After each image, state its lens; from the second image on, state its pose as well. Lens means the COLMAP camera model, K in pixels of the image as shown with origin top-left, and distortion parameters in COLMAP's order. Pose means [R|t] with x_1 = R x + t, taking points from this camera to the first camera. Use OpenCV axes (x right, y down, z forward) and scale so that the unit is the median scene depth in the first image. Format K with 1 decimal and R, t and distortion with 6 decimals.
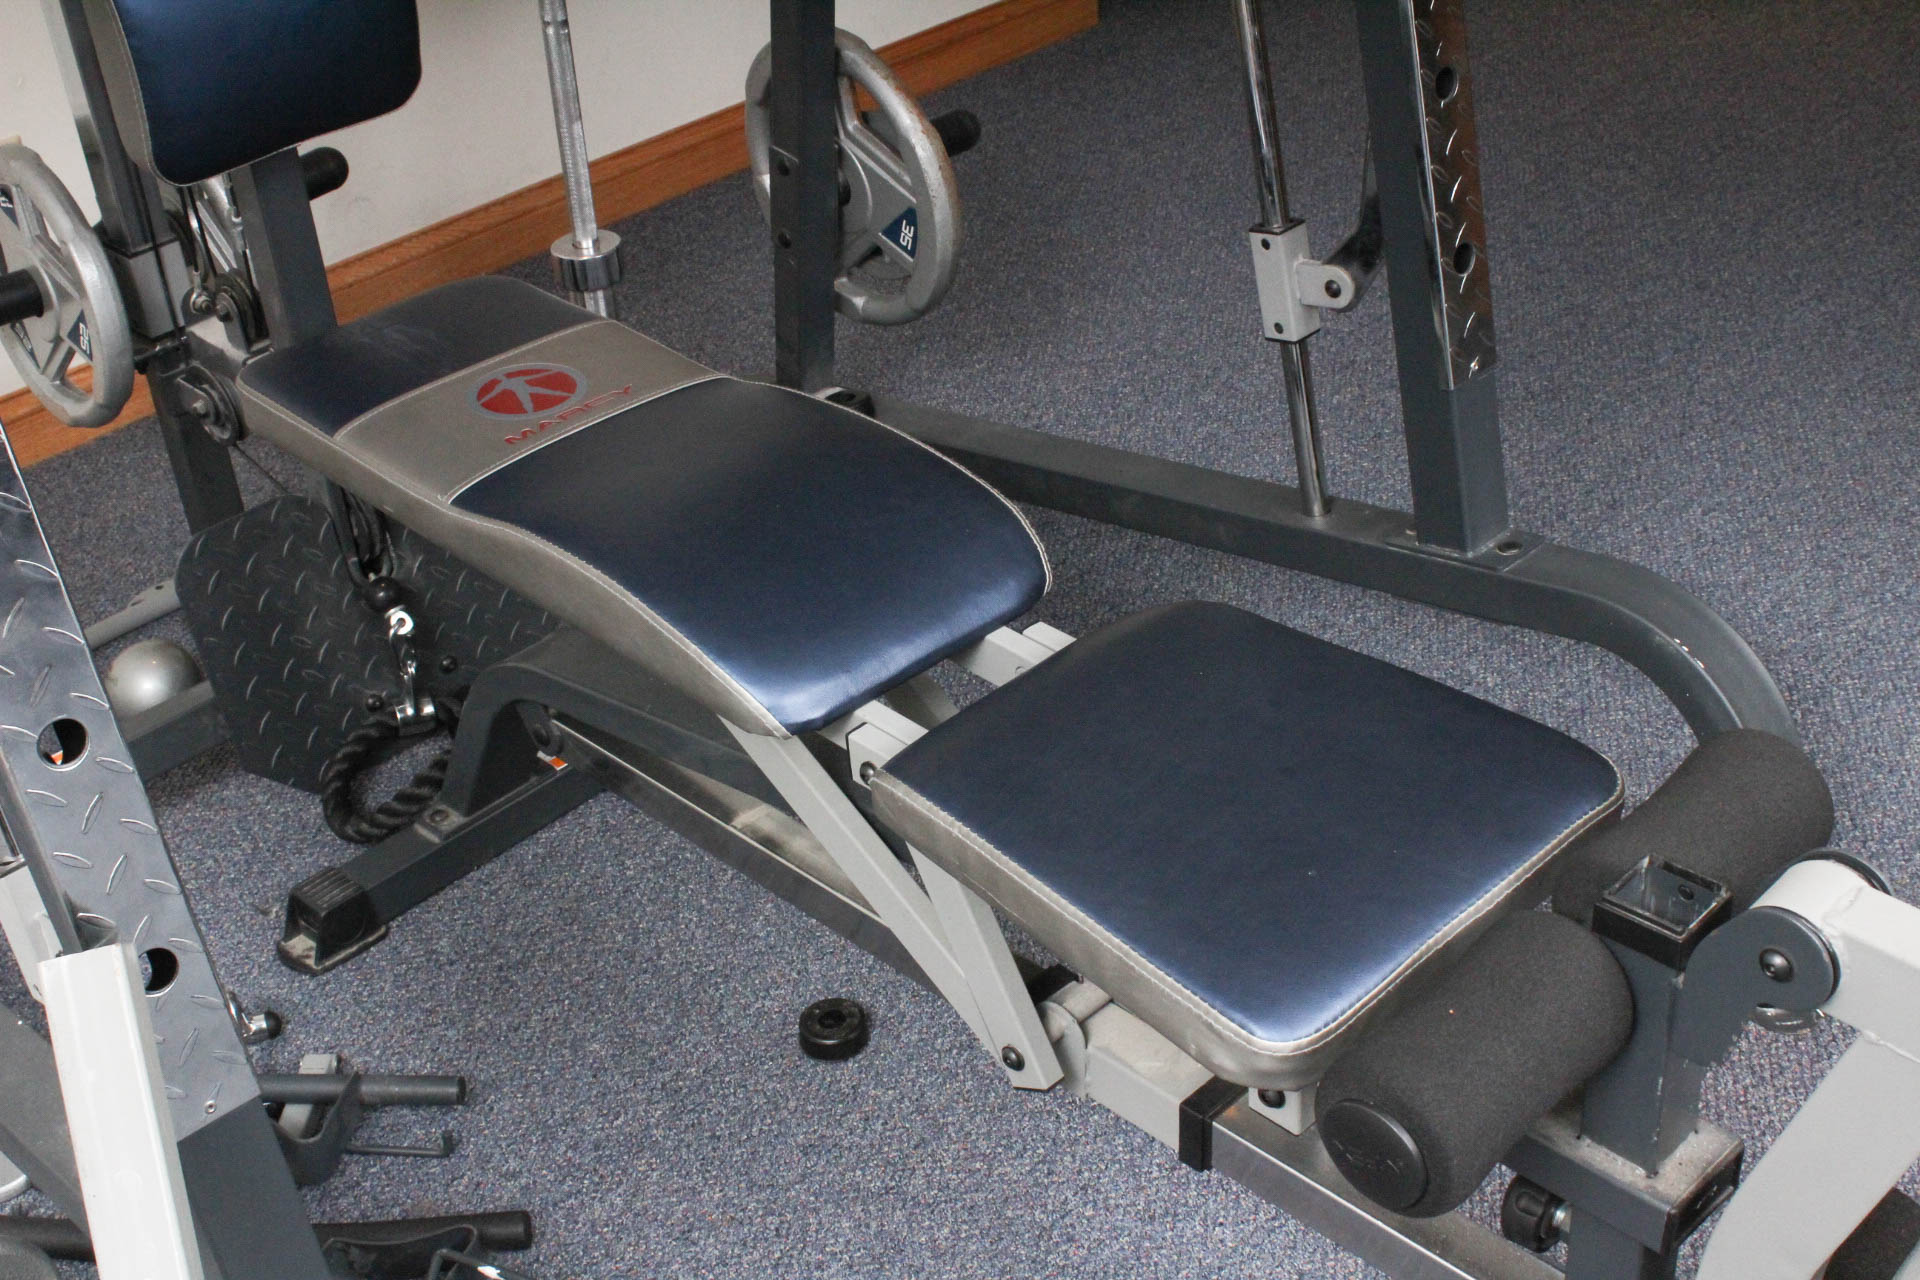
lens RADIAL K [[2471.5, 0, 960.0], [0, 2471.5, 640.0], [0, 0, 1]] dist [-0.069758, 0.103576]
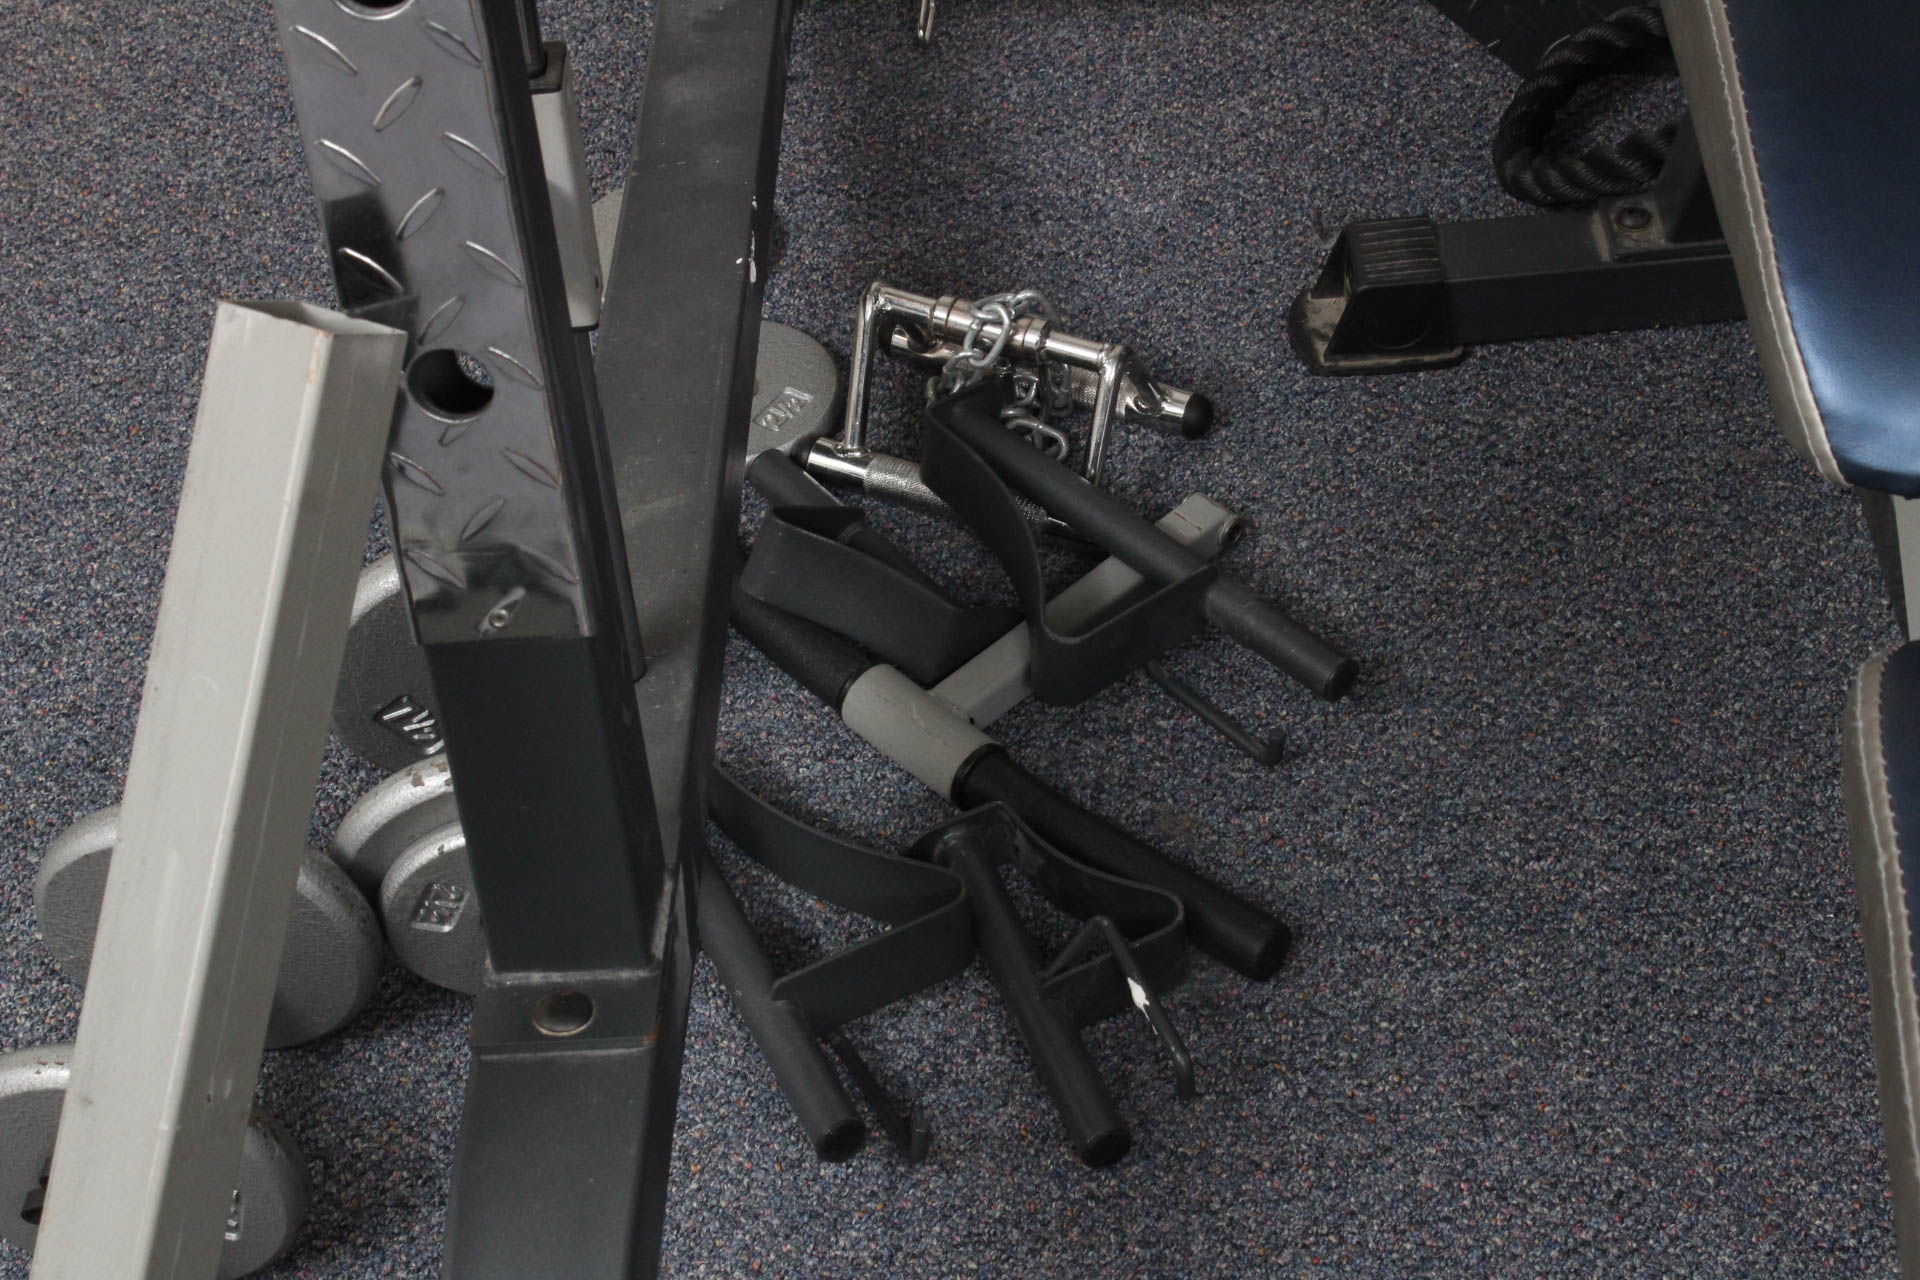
lens RADIAL K [[3638.3, 0, 960.0], [0, 3638.3, 640.0], [0, 0, 1]] dist [0.010896, 0.236521]
pose [[0.733894, 0.500378, -0.459370, 0.133623], [-0.351772, 0.858499, 0.373142, -0.125812], [0.581081, -0.112253, 0.806067, 0.258524]]
